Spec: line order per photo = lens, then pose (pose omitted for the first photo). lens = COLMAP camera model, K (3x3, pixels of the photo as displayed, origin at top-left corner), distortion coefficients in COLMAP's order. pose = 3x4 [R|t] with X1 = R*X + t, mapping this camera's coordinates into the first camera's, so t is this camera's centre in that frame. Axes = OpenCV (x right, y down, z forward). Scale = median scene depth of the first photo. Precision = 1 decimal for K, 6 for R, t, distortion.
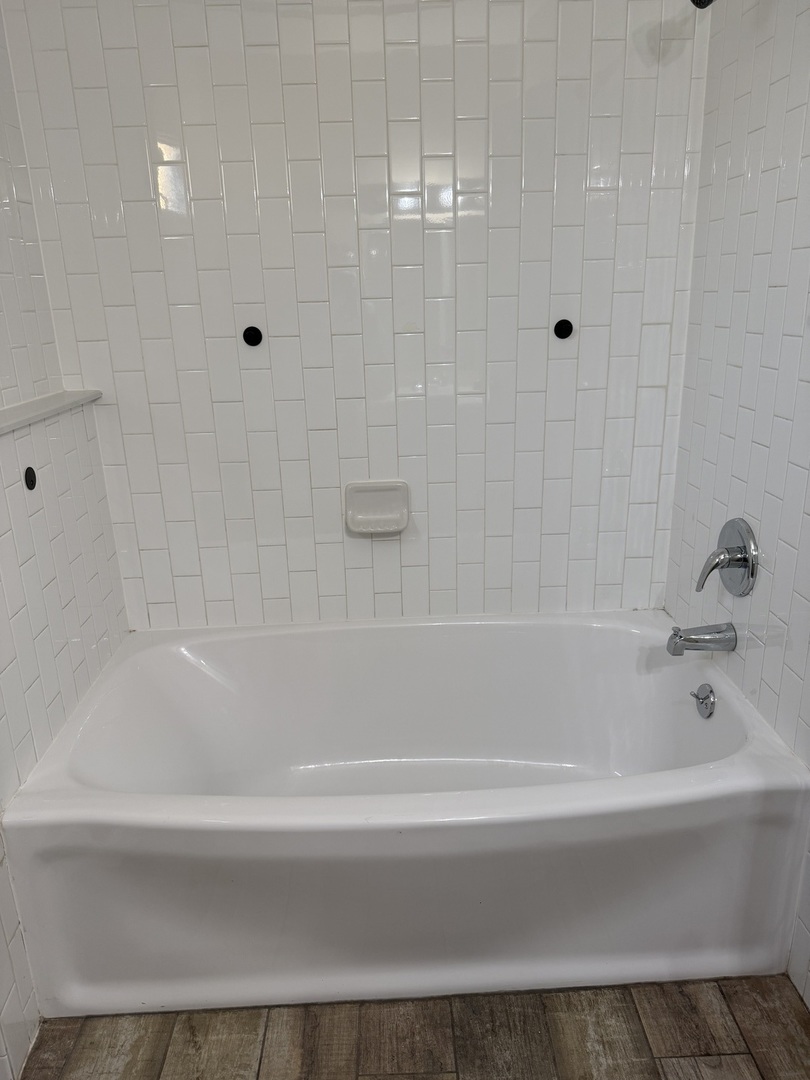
lens RADIAL K [[767.5, 0, 407.0], [0, 767.5, 539.7], [0, 0, 1]] dist [0.037704, -0.015639]
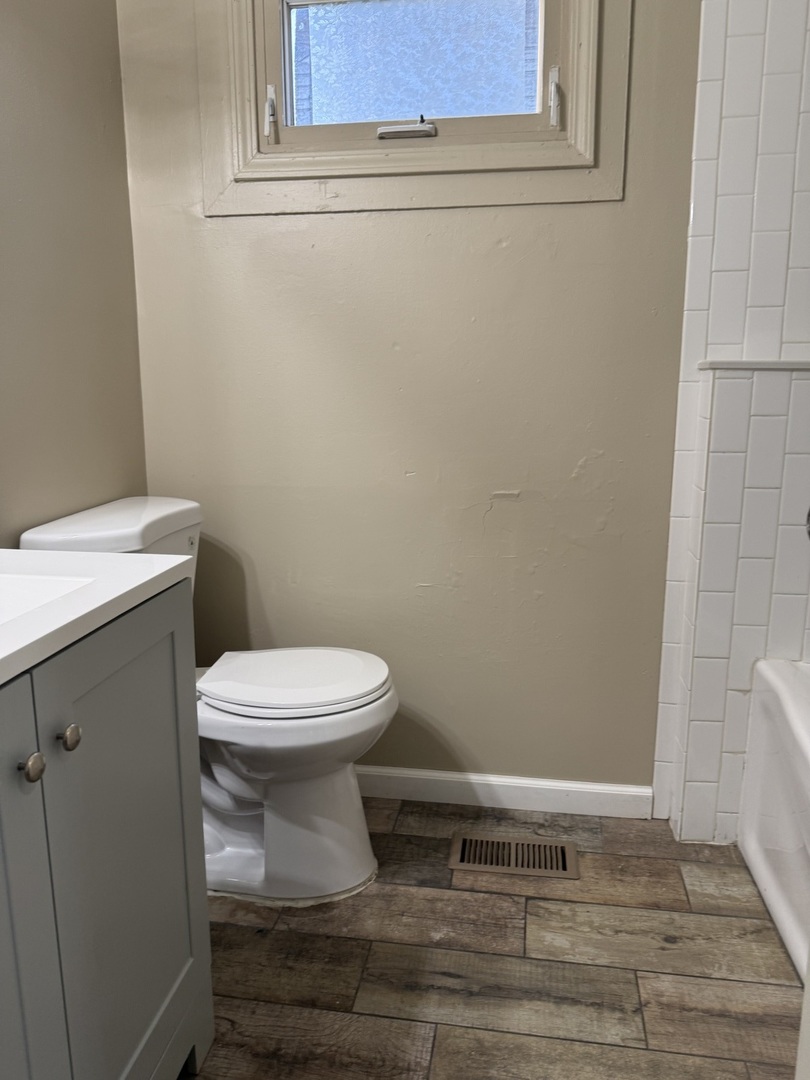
lens RADIAL K [[767.5, 0, 406.2], [0, 767.5, 538.4], [0, 0, 1]] dist [0.037704, -0.015639]
pose [[-0.177165, 0.215363, -0.960329, 0.695958], [-0.297084, 0.918545, 0.260800, 0.019660], [0.938272, 0.331503, -0.098753, 0.498352]]
